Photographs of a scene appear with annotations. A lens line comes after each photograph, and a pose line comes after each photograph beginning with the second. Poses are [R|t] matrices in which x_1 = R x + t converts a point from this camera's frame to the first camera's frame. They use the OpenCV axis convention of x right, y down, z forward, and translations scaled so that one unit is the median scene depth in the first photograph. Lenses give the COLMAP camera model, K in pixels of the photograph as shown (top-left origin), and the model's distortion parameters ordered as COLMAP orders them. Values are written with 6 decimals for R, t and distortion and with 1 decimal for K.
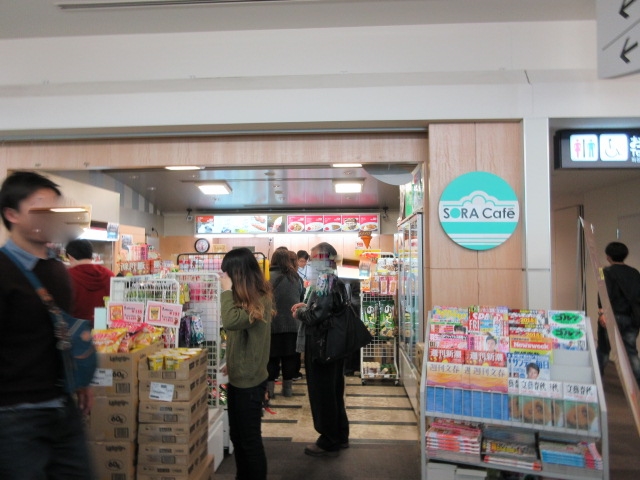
lens RADIAL K [[461.1, 0, 320.0], [0, 461.1, 240.0], [0, 0, 1]] dist [0.002181, -0.027212]
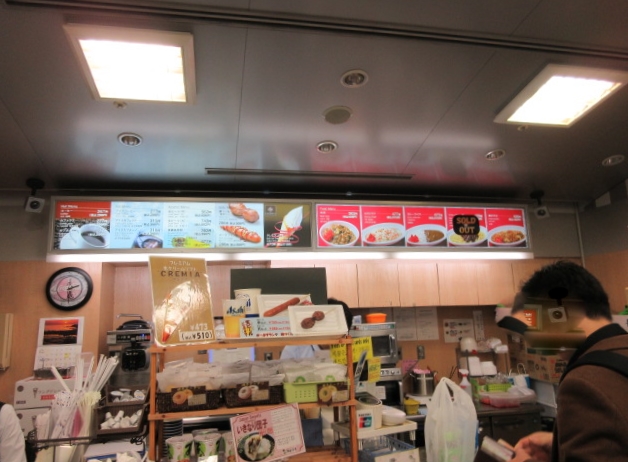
lens RADIAL K [[461.9, 0, 314.0], [0, 461.9, 231.0], [0, 0, 1]] dist [0.003250, 0.001157]
pose [[0.968984, 0.020099, 0.246307, -0.249085], [0.015668, 0.989686, -0.142397, 0.036087], [-0.246628, 0.141840, 0.958674, 0.931474]]
